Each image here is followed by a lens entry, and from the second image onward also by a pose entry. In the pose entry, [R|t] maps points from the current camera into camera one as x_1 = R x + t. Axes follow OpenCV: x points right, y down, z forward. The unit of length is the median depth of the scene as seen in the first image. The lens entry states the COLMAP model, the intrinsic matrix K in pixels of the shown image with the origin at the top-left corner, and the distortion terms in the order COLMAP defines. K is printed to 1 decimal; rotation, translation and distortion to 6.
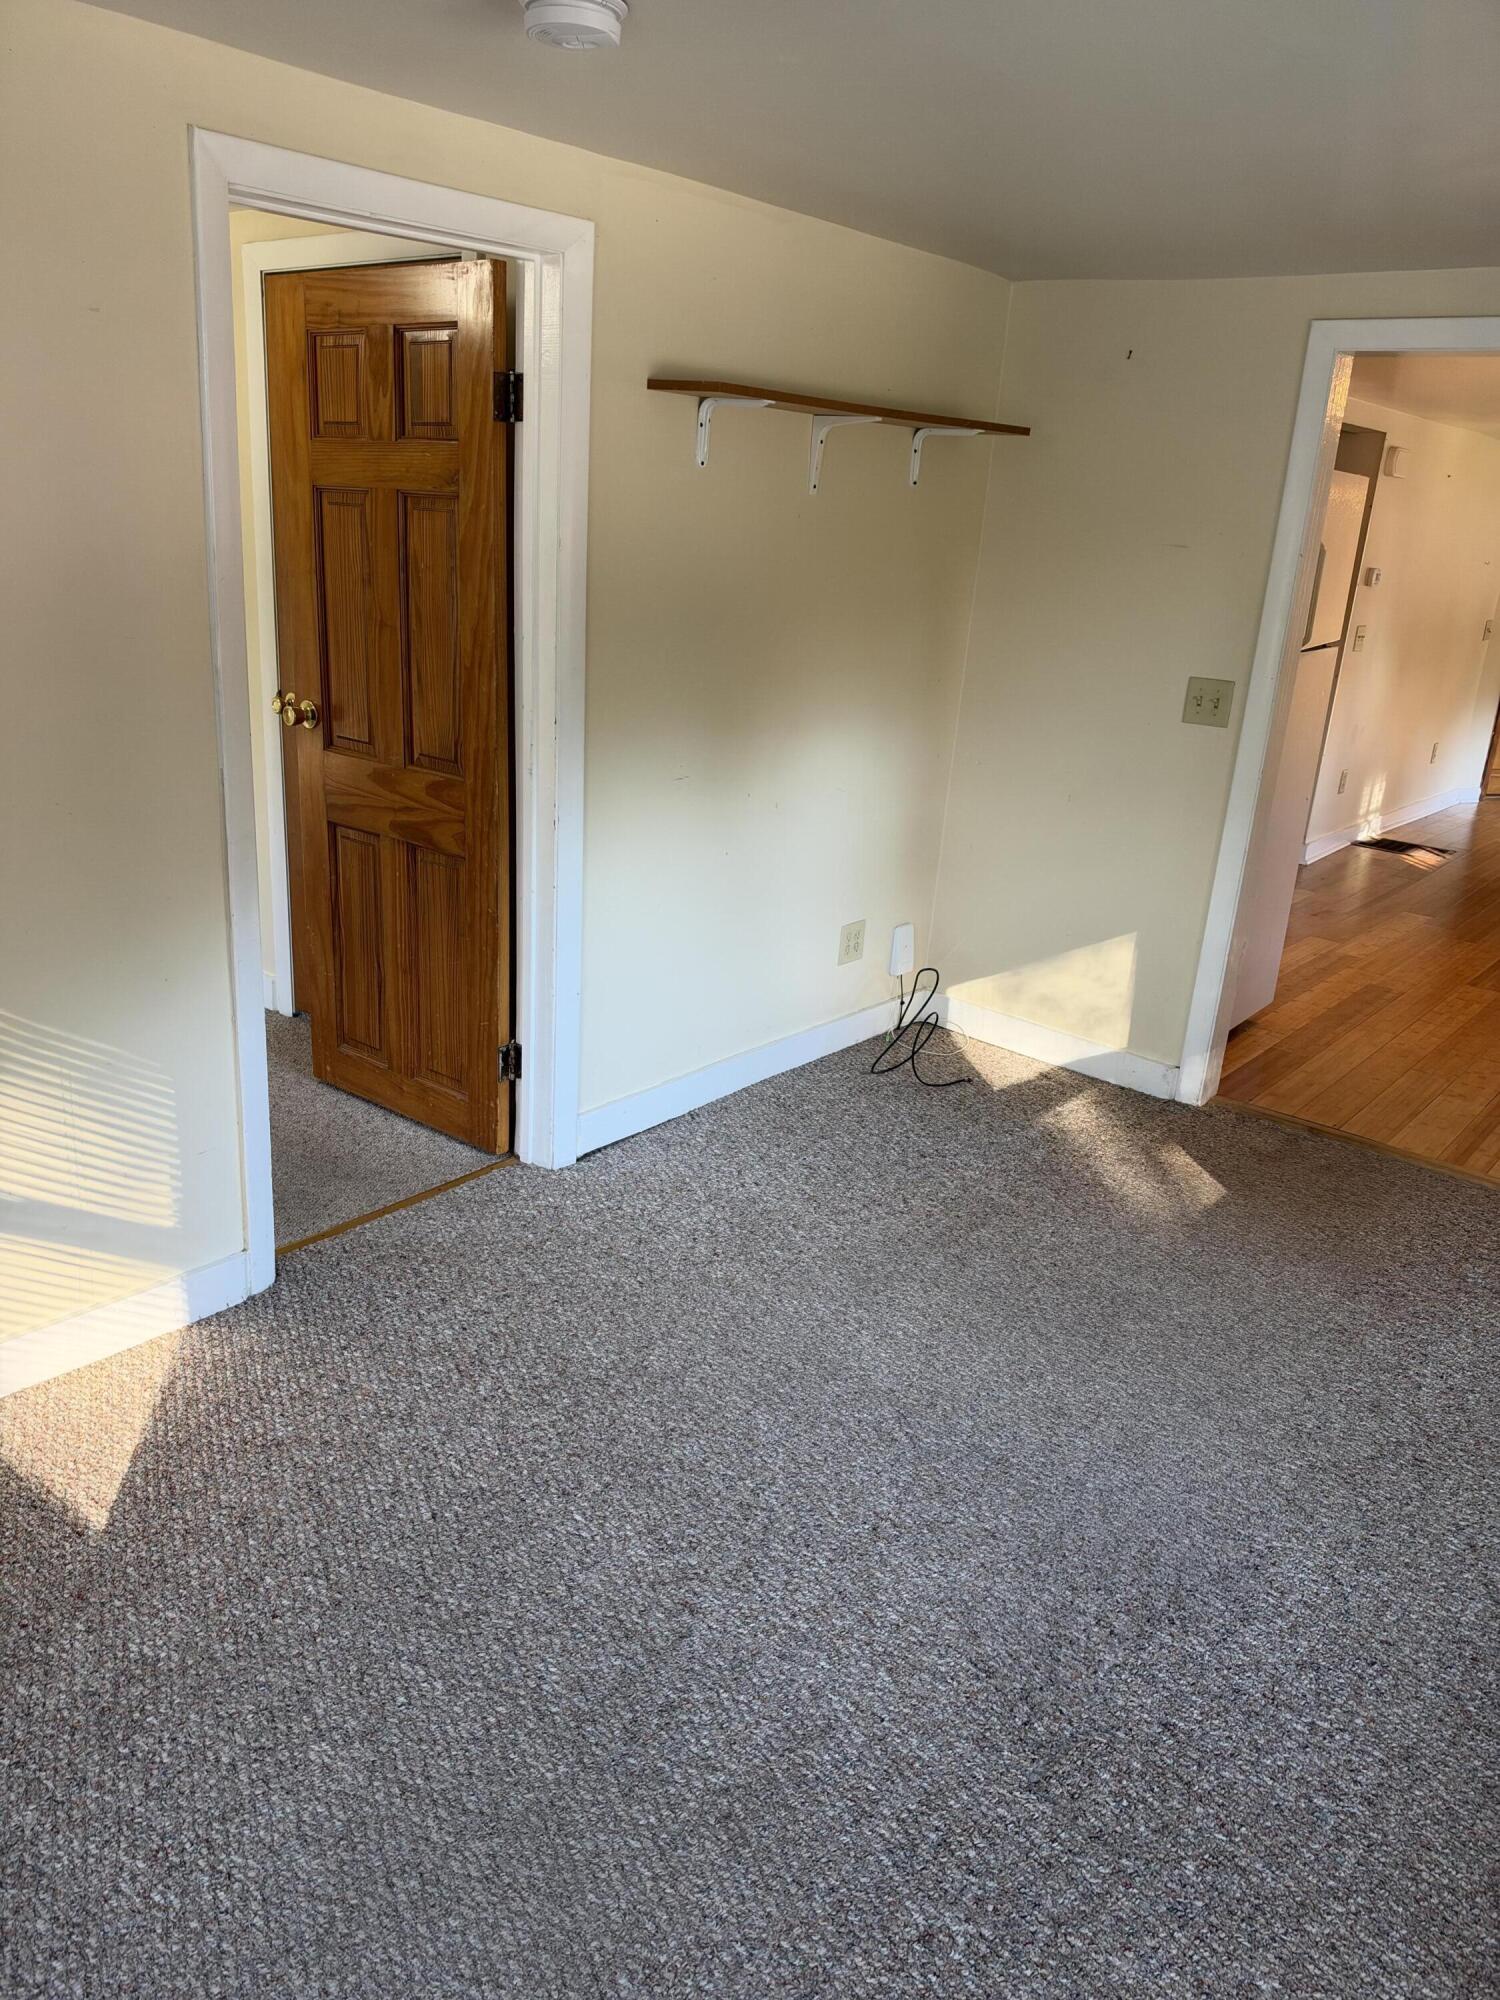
lens RADIAL K [[1439.4, 0, 750.0], [0, 1439.4, 1000.0], [0, 0, 1]] dist [0.005858, 0.000156]
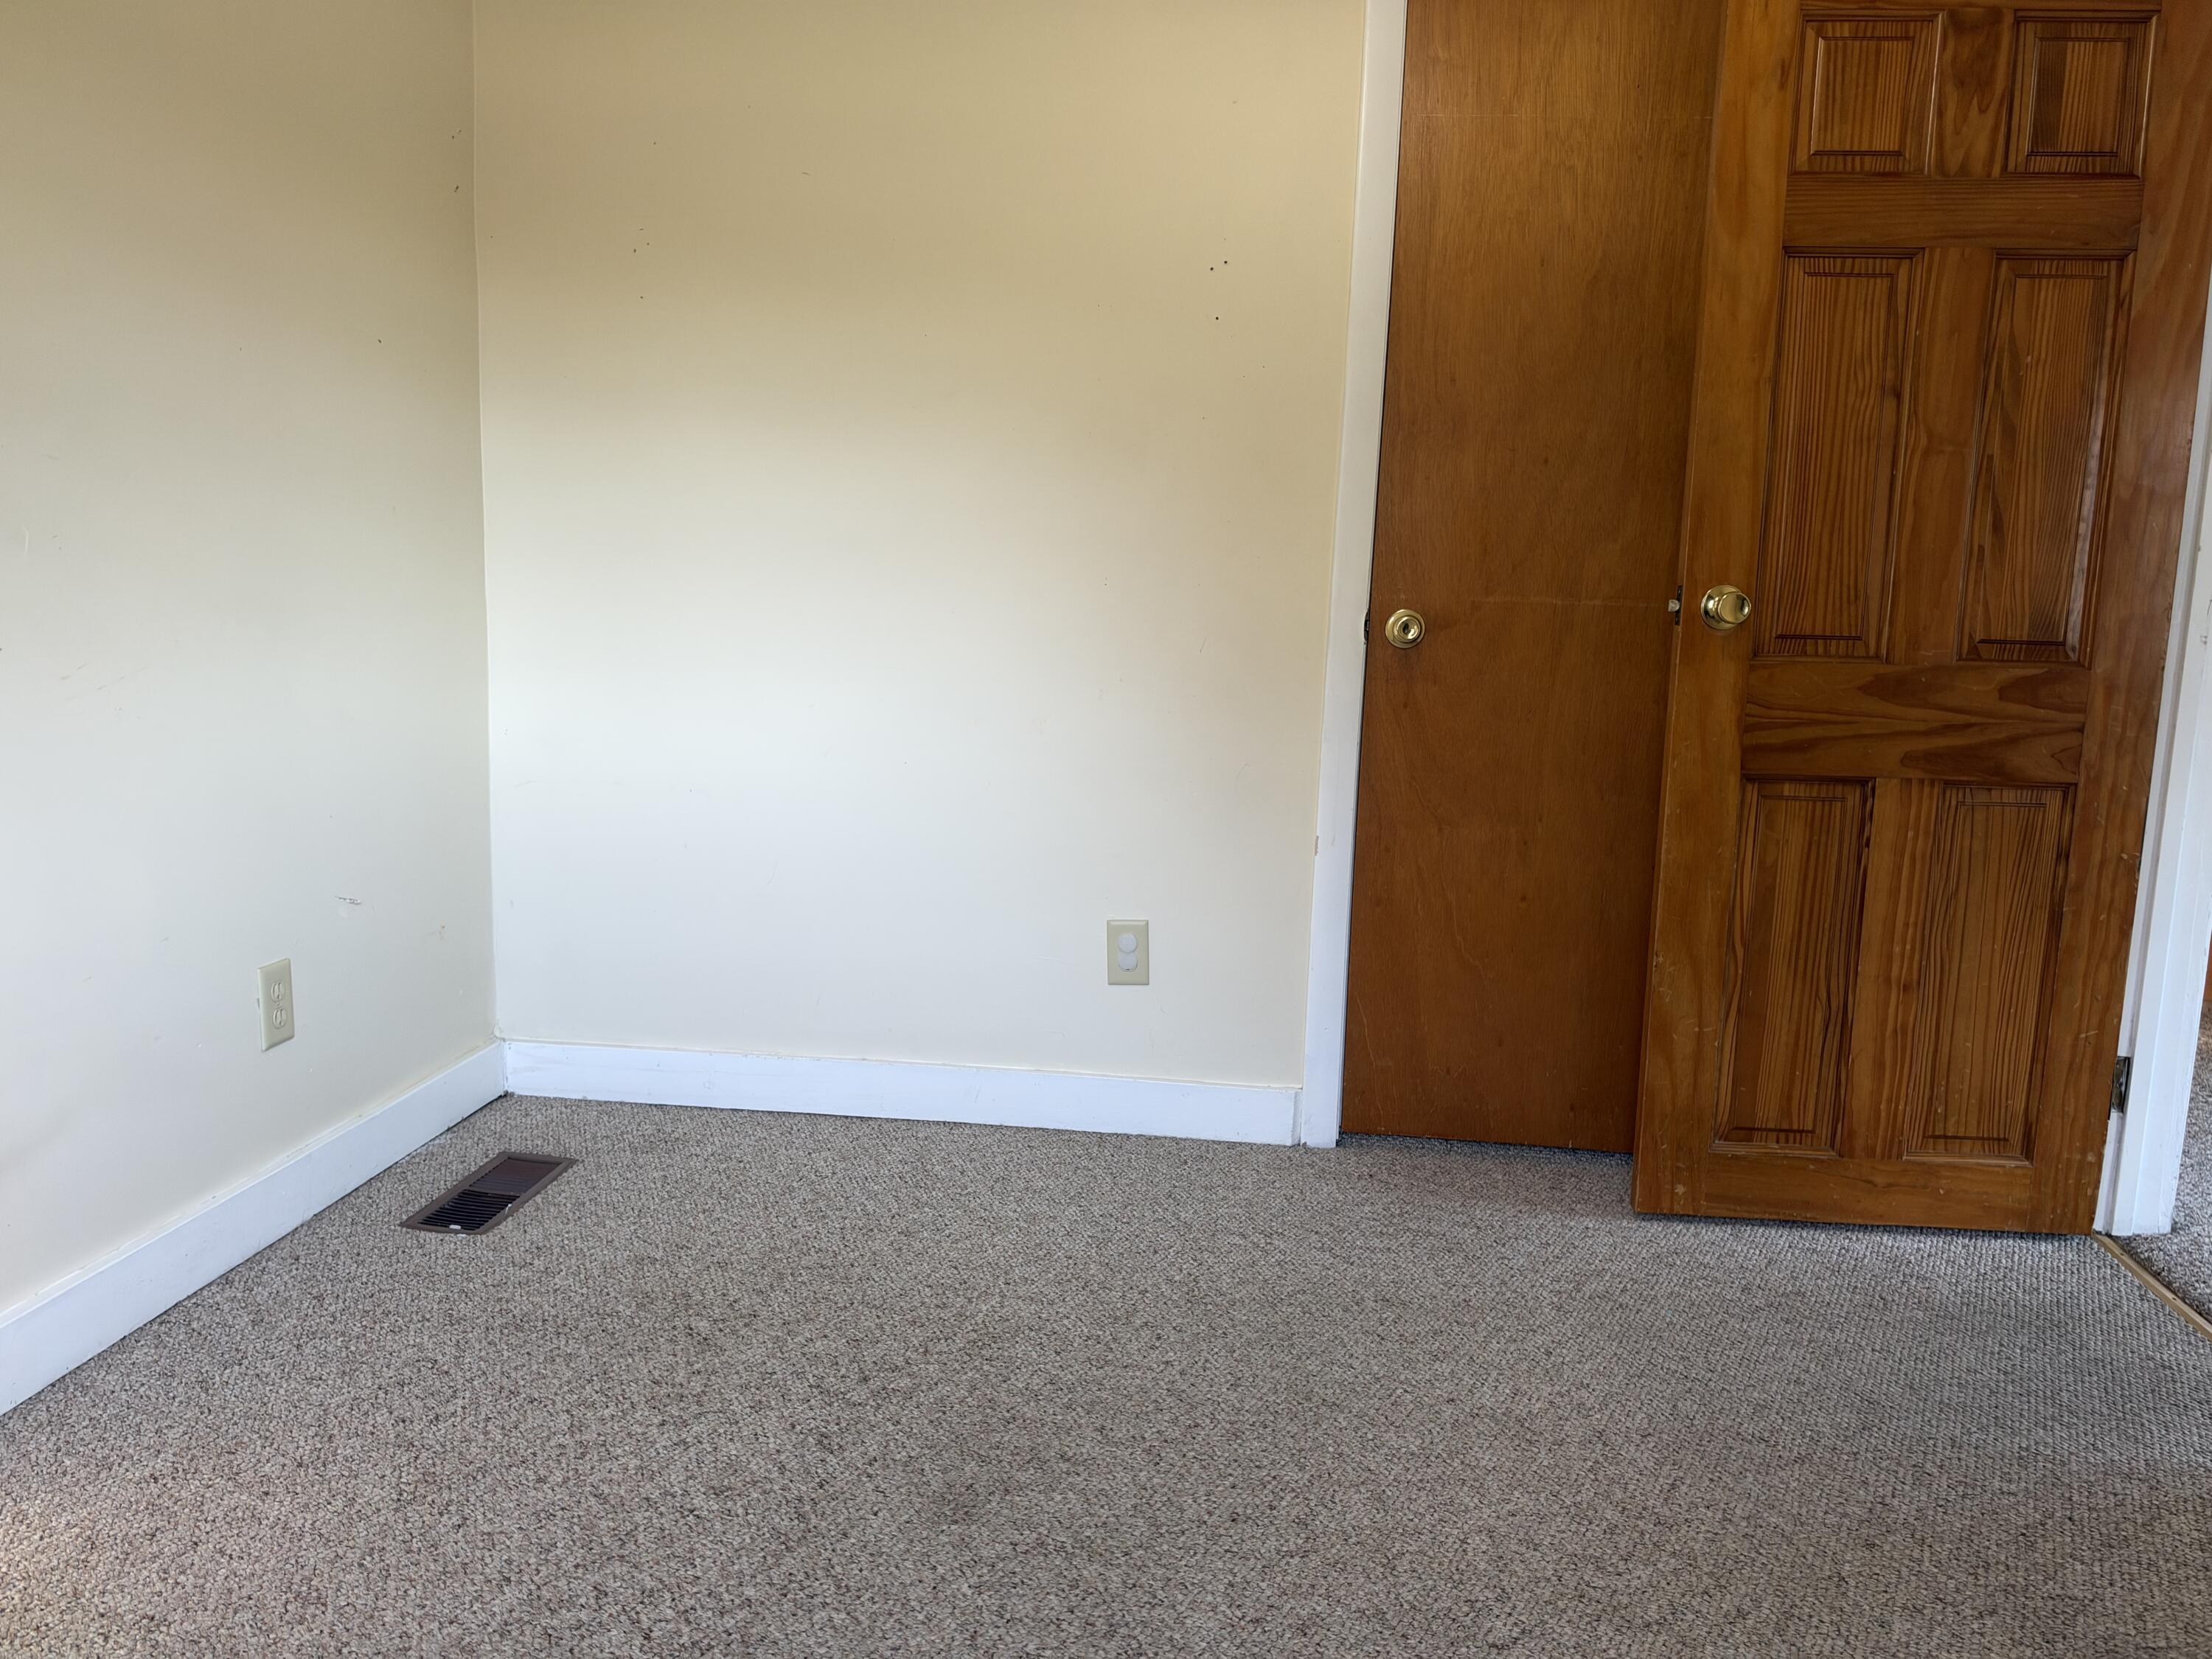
lens RADIAL K [[1592.0, 0, 1106.0], [0, 1592.0, 829.5], [0, 0, 1]] dist [0.005858, 0.000156]
pose [[0.825991, -0.104288, 0.553952, -0.961370], [0.198525, 0.973592, -0.112727, -0.082724], [-0.527566, 0.203085, 0.824882, 0.616410]]
